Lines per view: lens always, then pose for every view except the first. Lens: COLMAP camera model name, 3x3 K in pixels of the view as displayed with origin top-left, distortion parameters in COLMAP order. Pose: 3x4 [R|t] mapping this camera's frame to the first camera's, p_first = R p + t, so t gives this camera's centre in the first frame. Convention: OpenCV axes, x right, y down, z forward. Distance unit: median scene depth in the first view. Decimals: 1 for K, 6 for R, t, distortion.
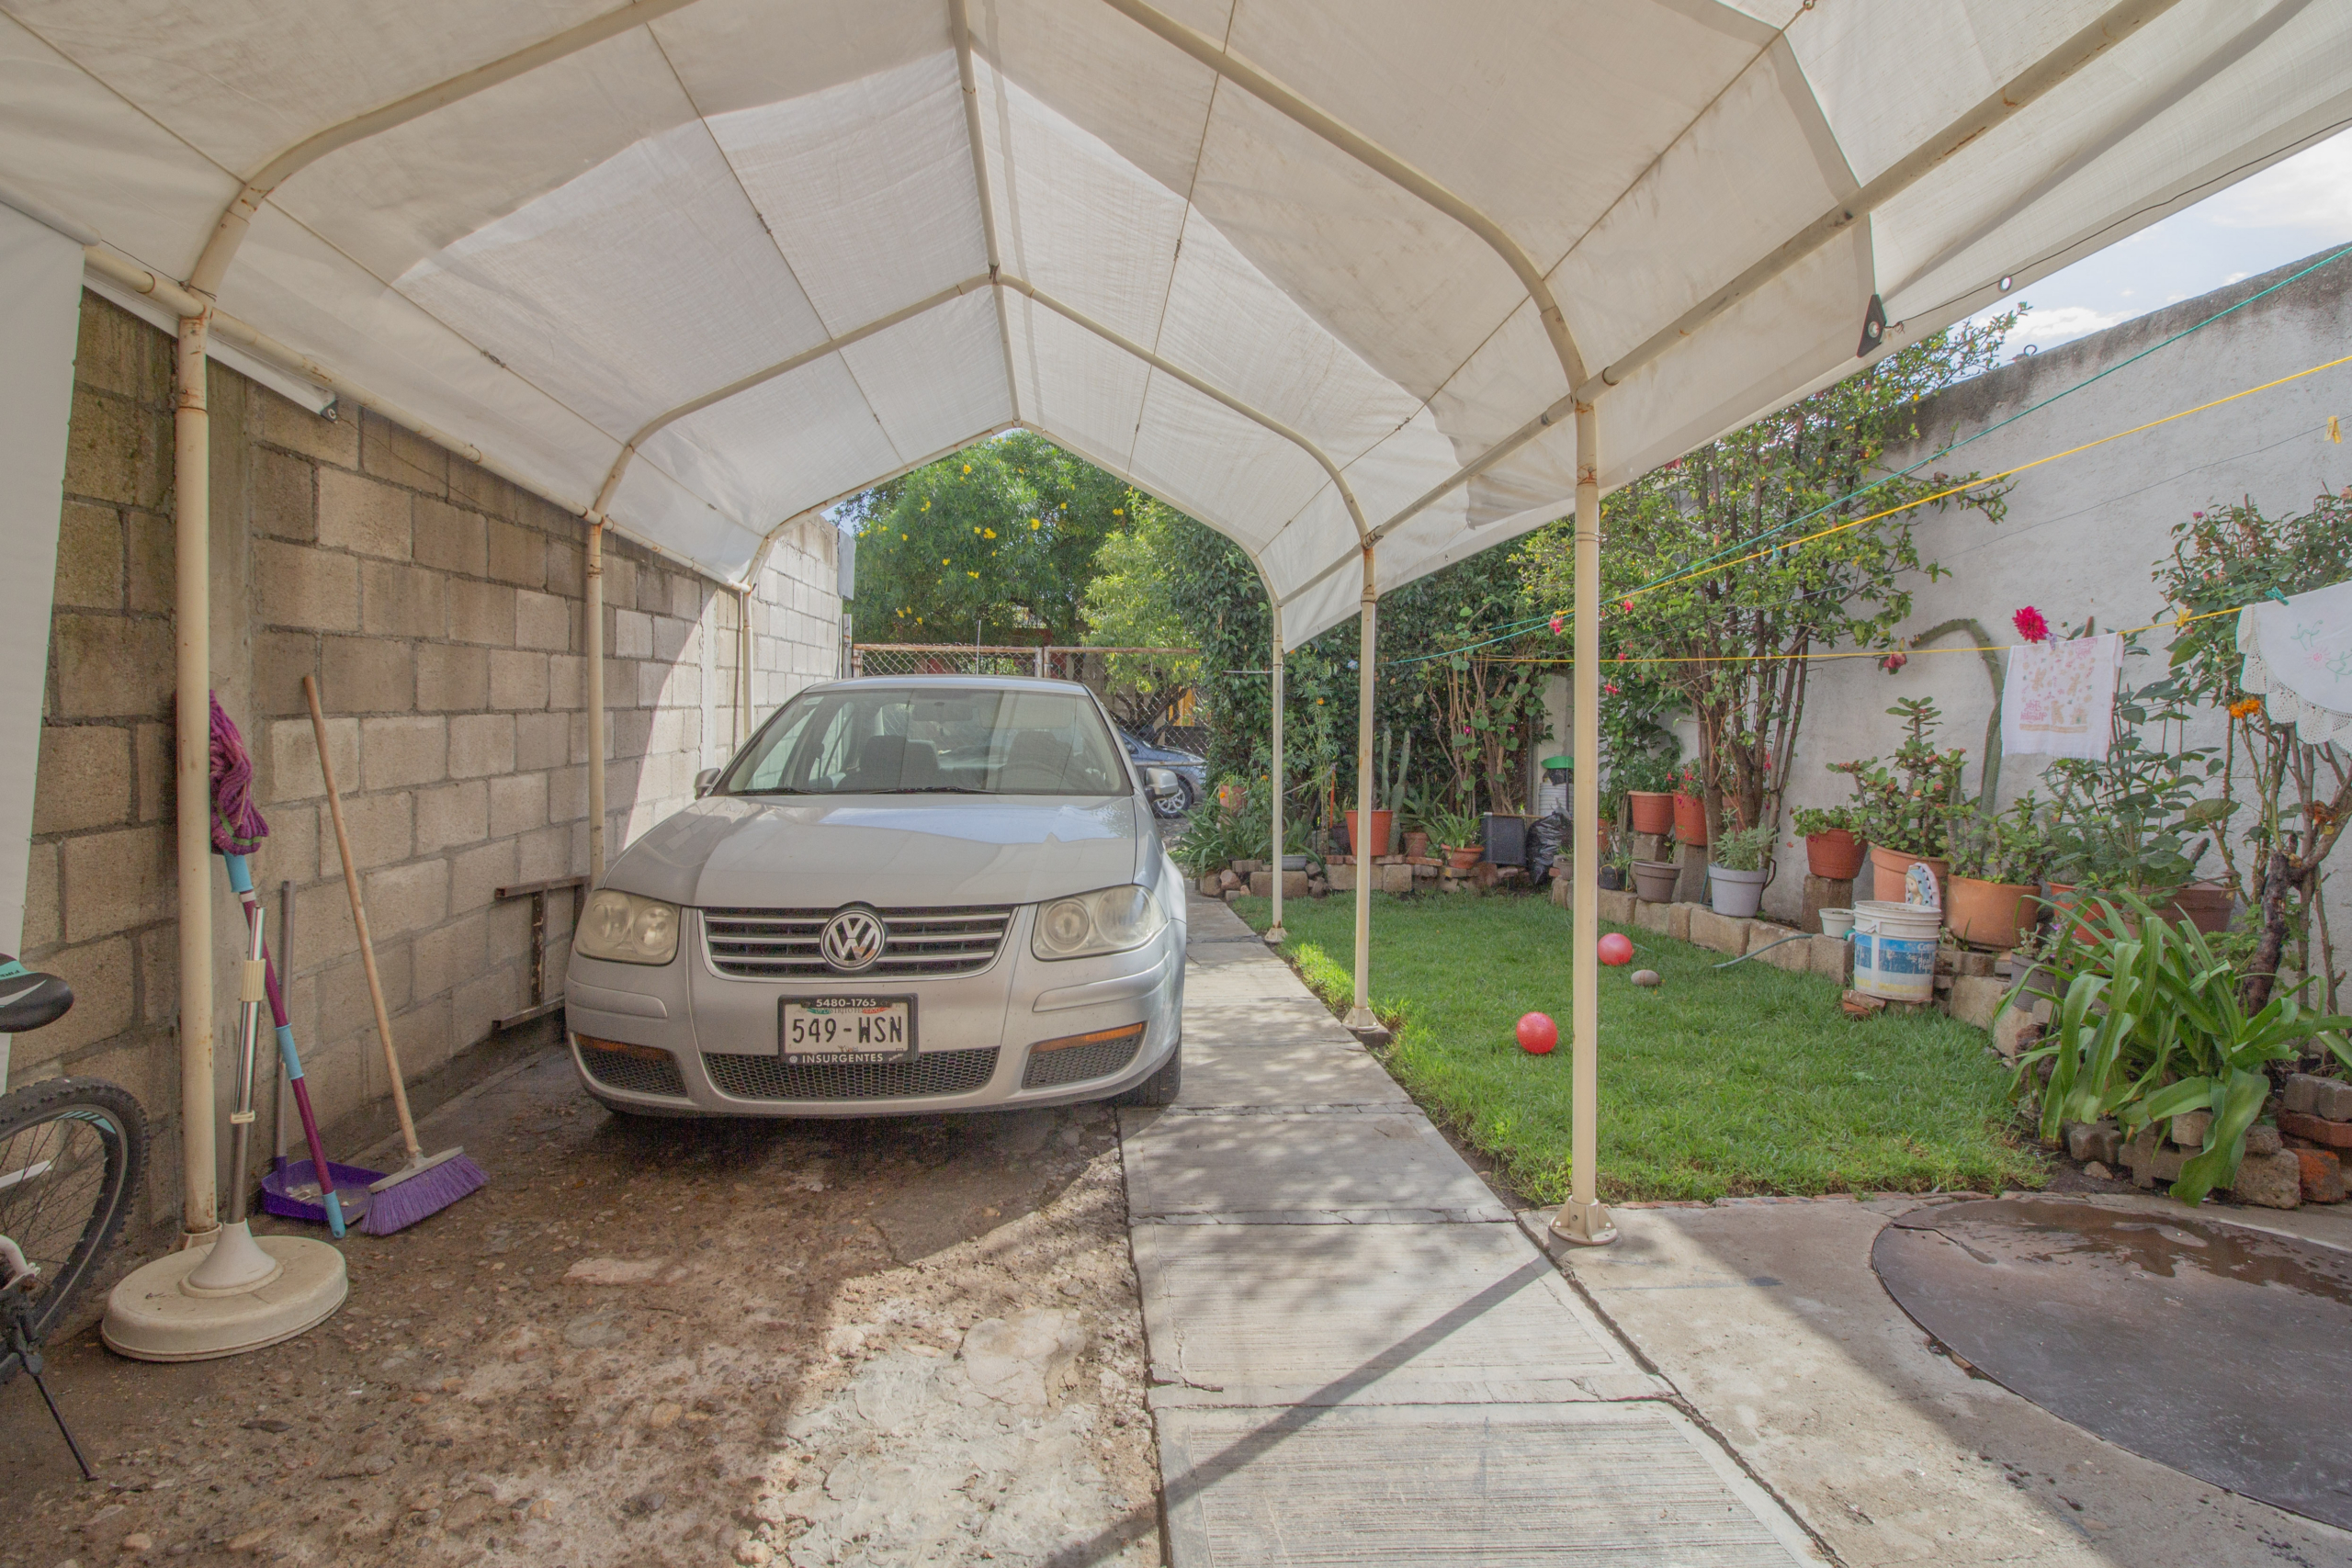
lens RADIAL K [[1131.3, 0, 1181.7], [0, 1131.3, 759.1], [0, 0, 1]] dist [0.001597, -0.015704]
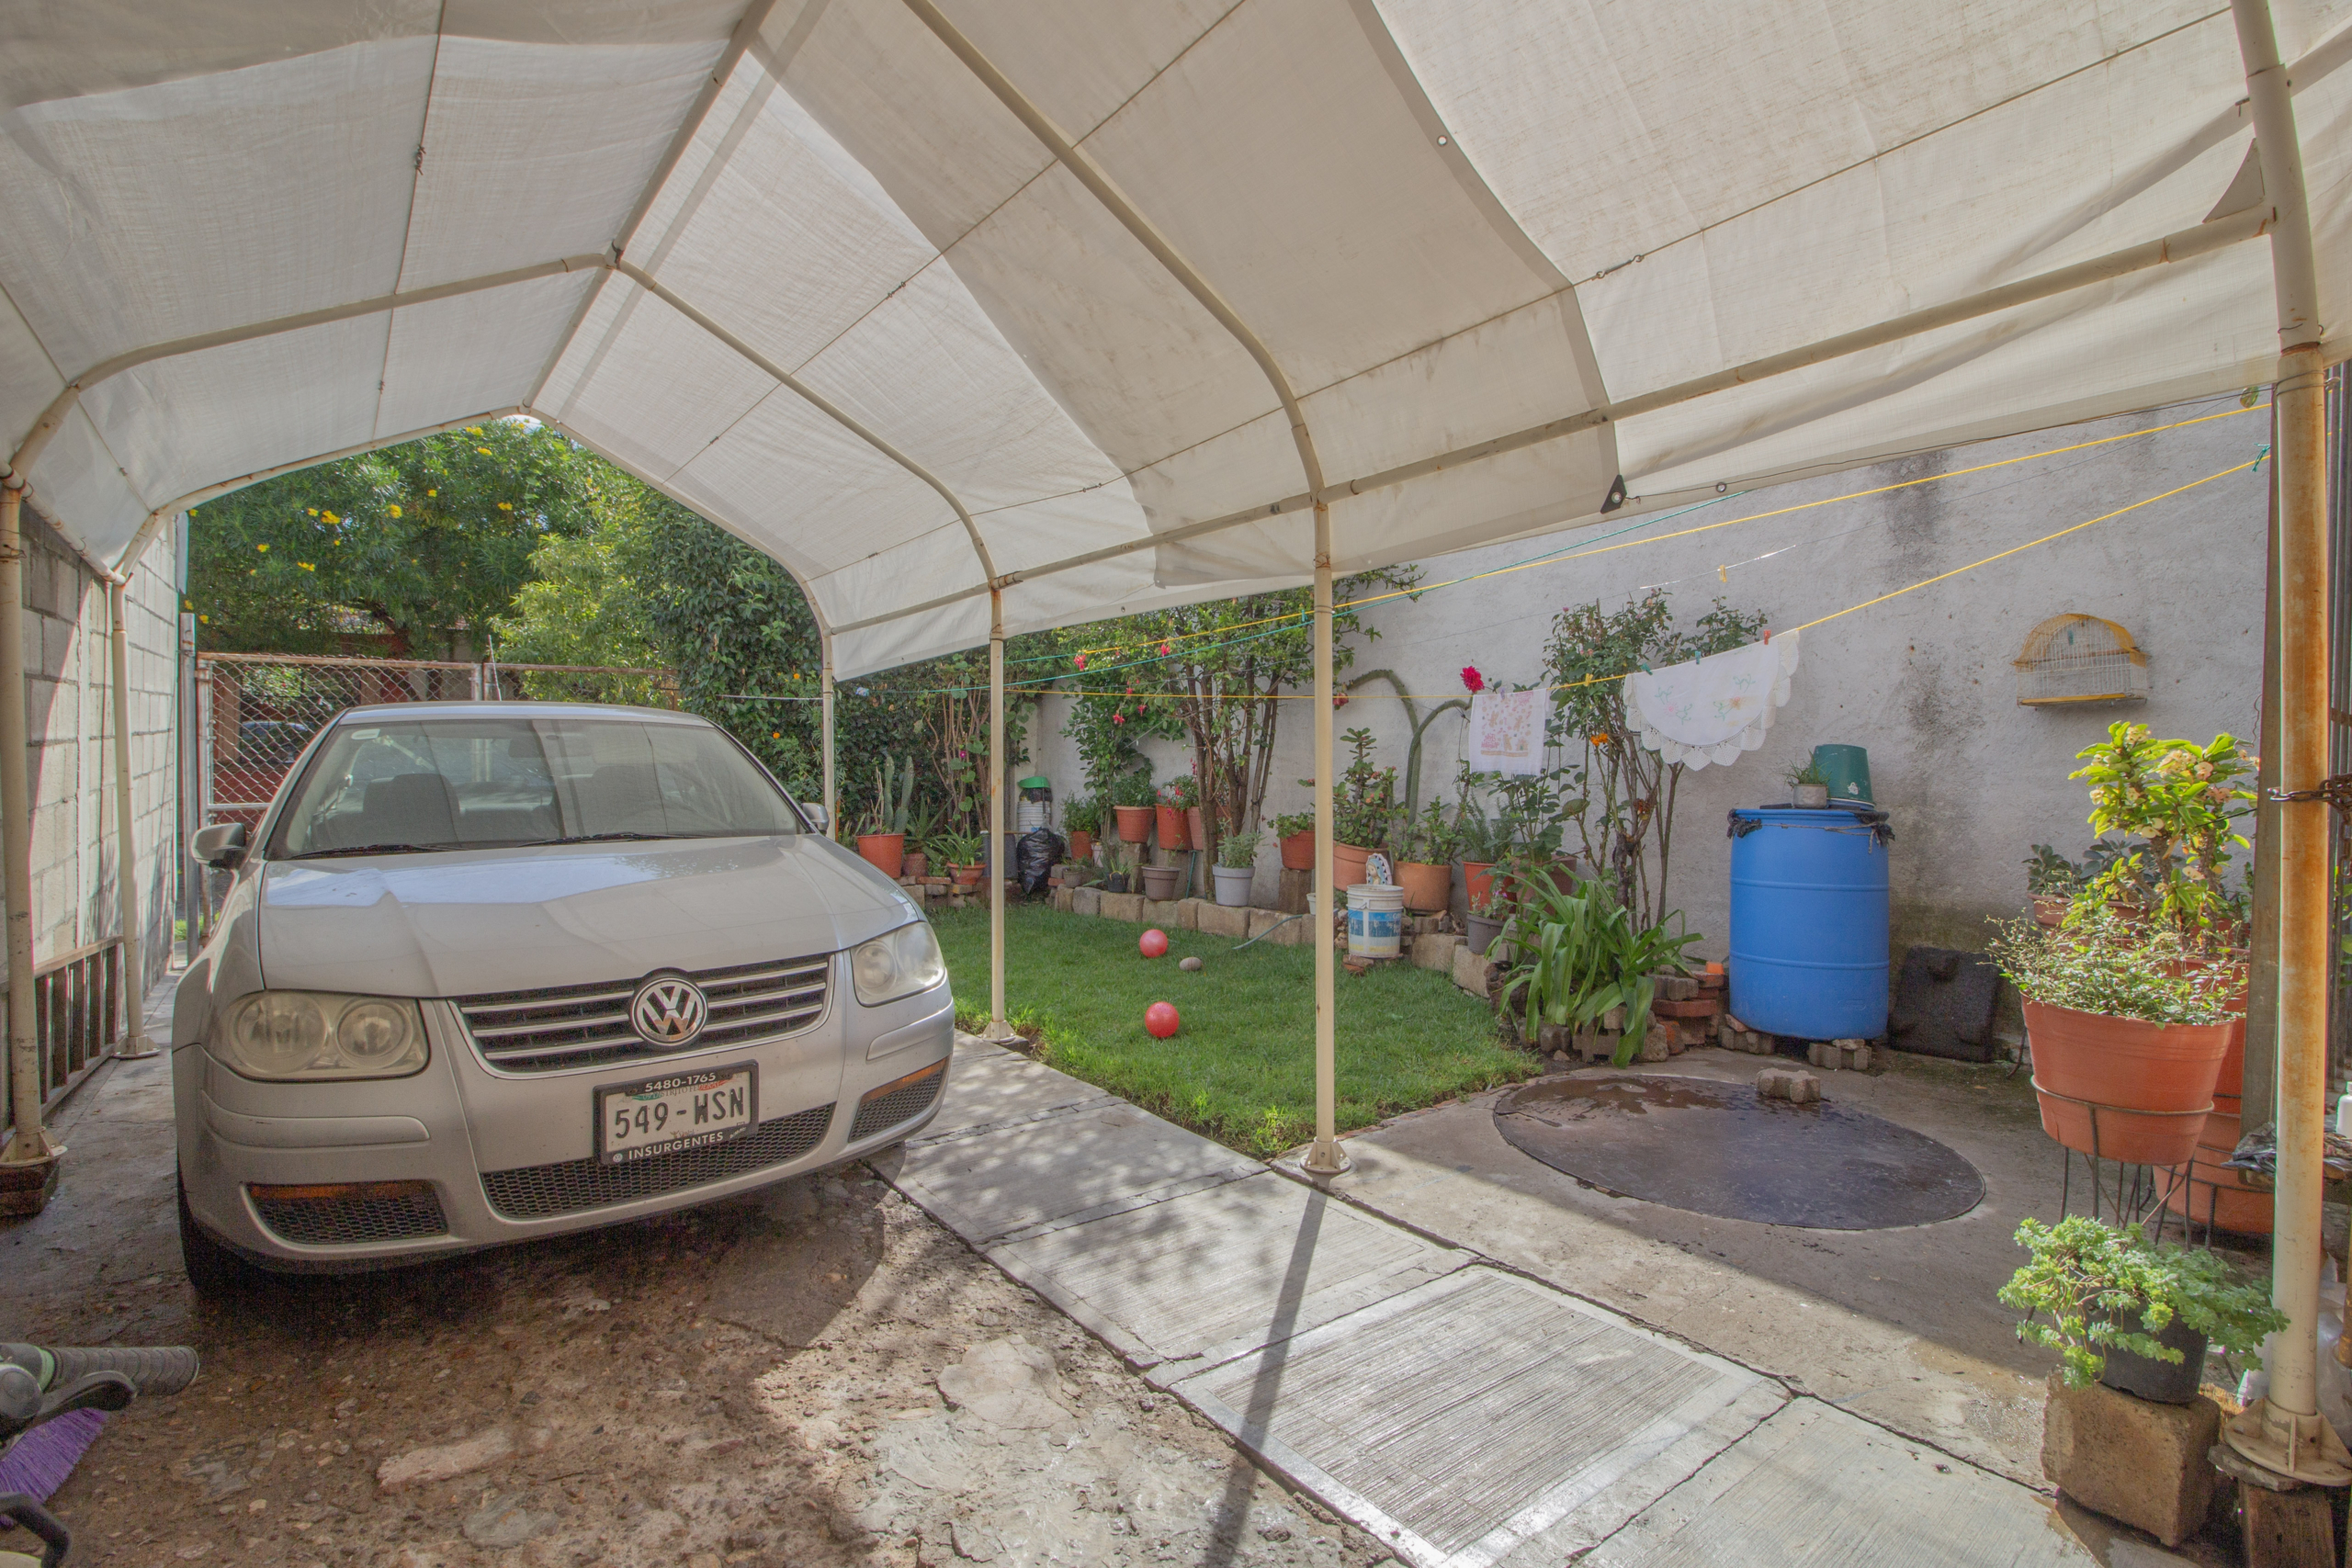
lens RADIAL K [[1100.6, 0, 1181.2], [0, 1100.6, 762.4], [0, 0, 1]] dist [0.001749, -0.016434]
pose [[0.843615, -0.015951, 0.536712, -0.397298], [0.023105, 0.999711, -0.006606, -0.019968], [-0.536451, 0.017973, 0.843740, 0.050027]]
